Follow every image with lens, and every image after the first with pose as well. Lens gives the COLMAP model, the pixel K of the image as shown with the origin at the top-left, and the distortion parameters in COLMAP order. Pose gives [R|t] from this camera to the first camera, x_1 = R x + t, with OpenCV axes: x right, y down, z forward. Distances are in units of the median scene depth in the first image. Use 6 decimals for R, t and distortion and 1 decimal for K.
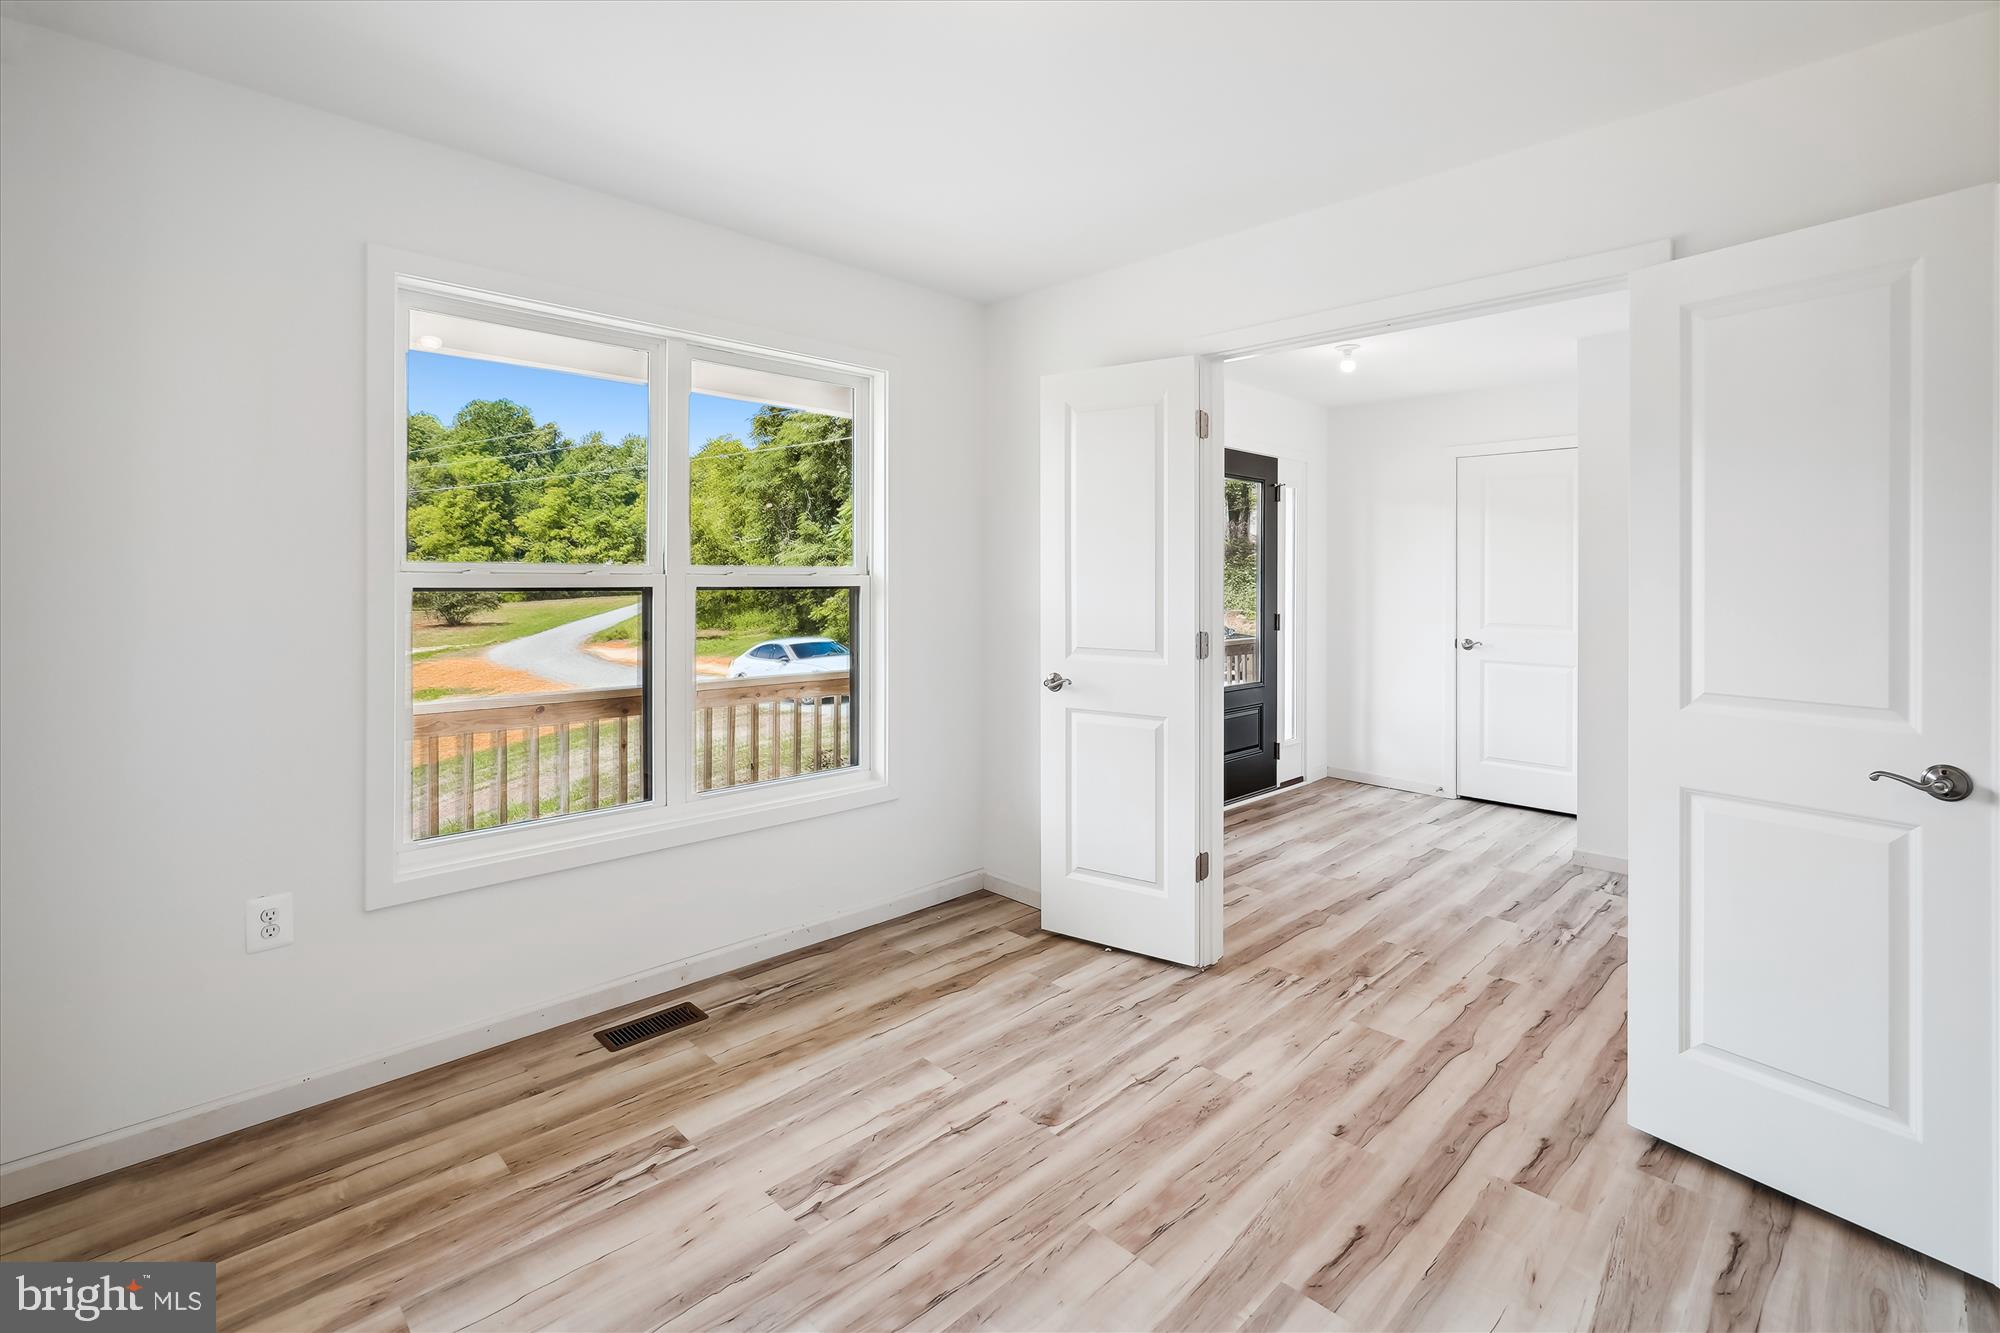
lens RADIAL K [[922.8, 0, 1004.6], [0, 922.8, 584.7], [0, 0, 1]] dist [0.005292, 0.002285]
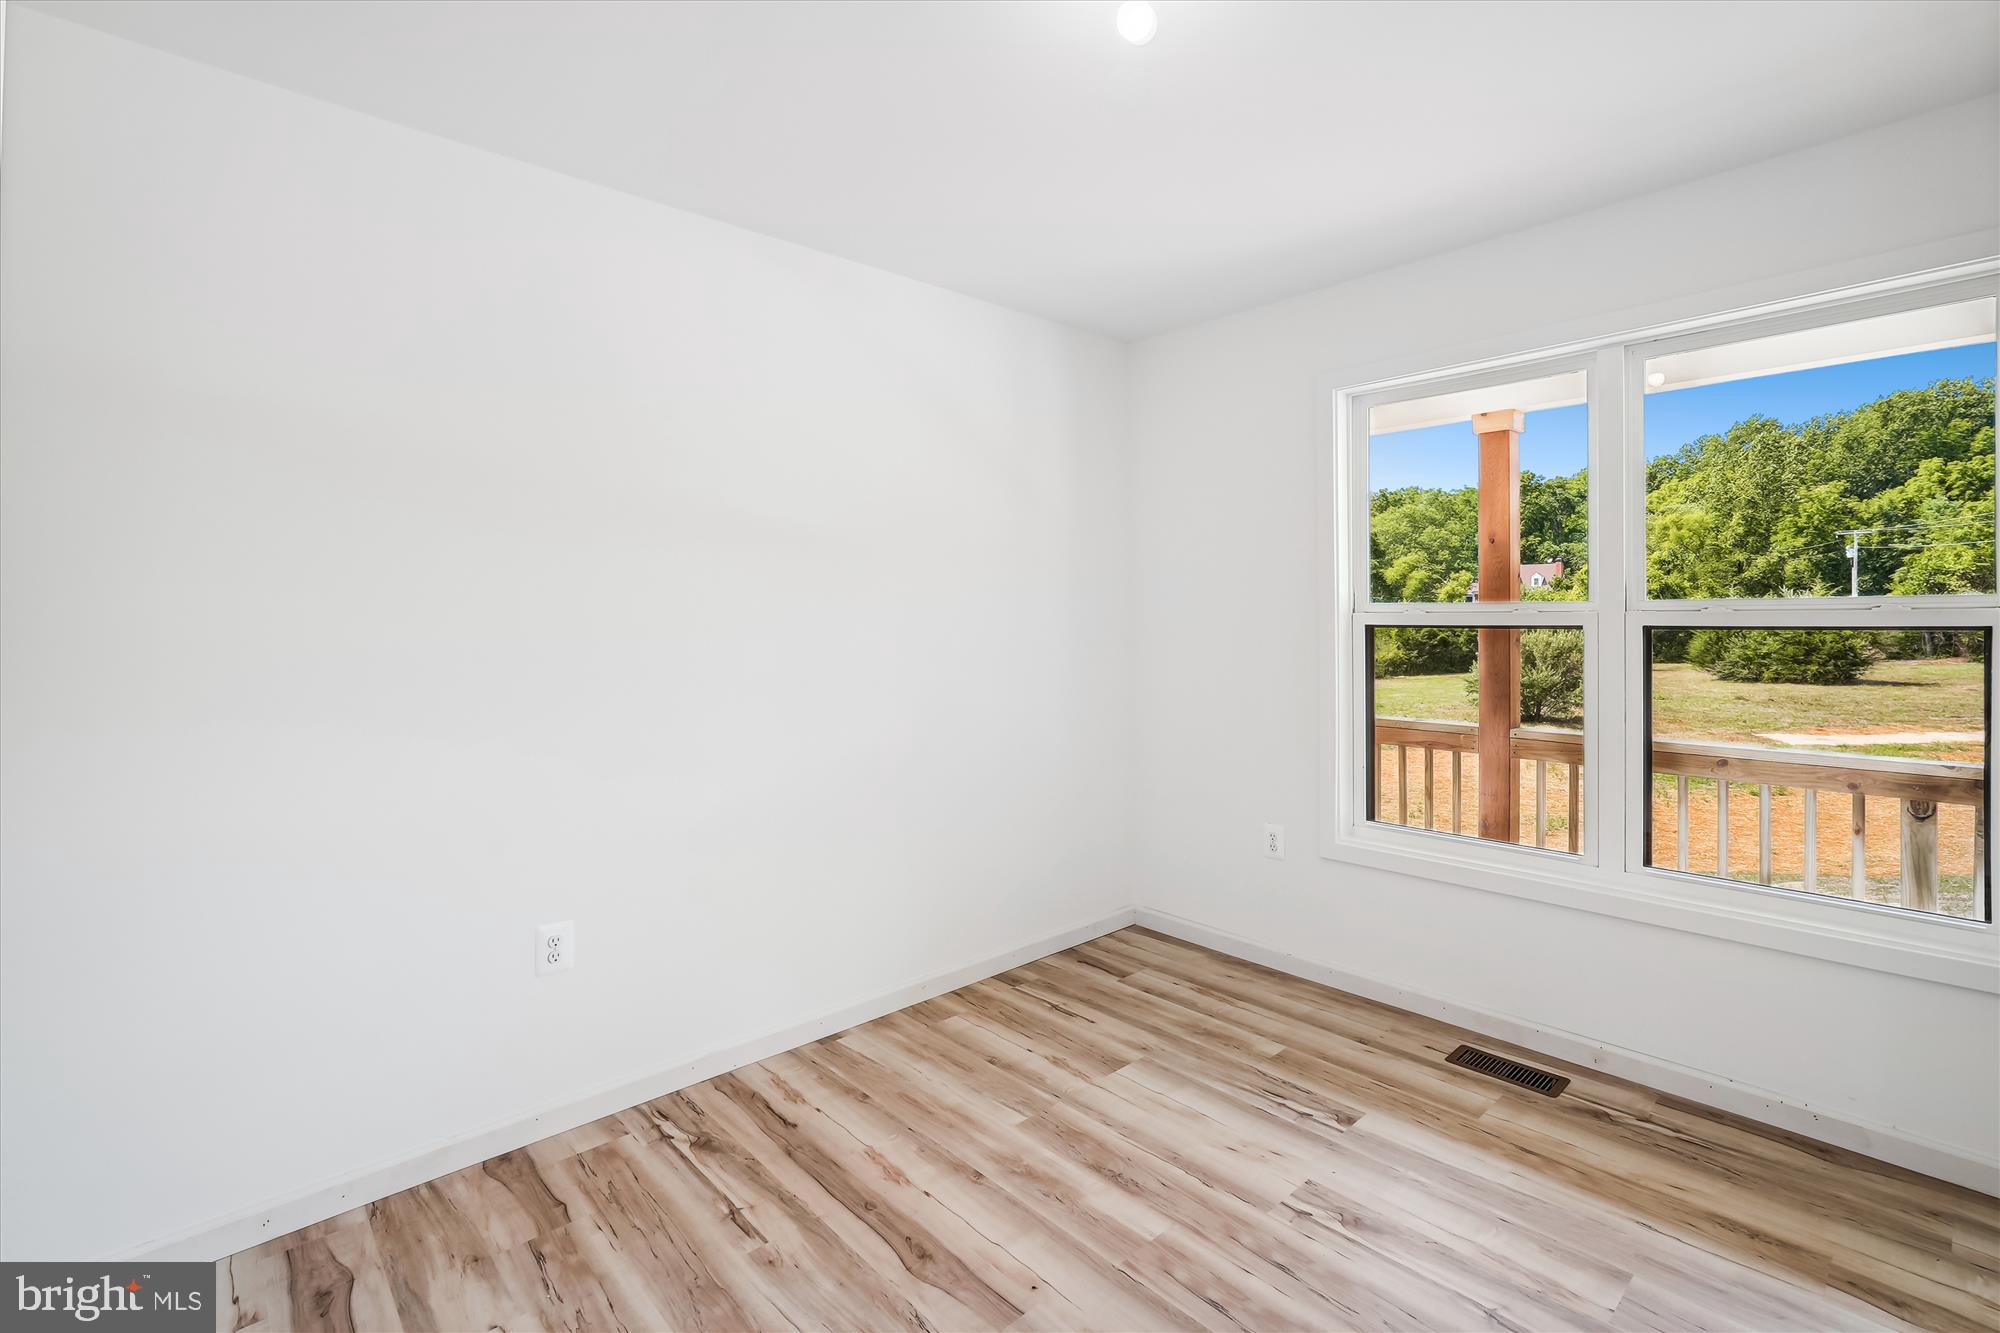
lens RADIAL K [[922.8, 0, 1014.8], [0, 922.8, 615.8], [0, 0, 1]] dist [0.005292, 0.002285]
pose [[-0.043025, -0.010324, -0.999021, 0.643562], [0.002220, 0.999943, -0.010429, 0.003352], [0.999072, -0.002667, -0.043000, 0.533132]]
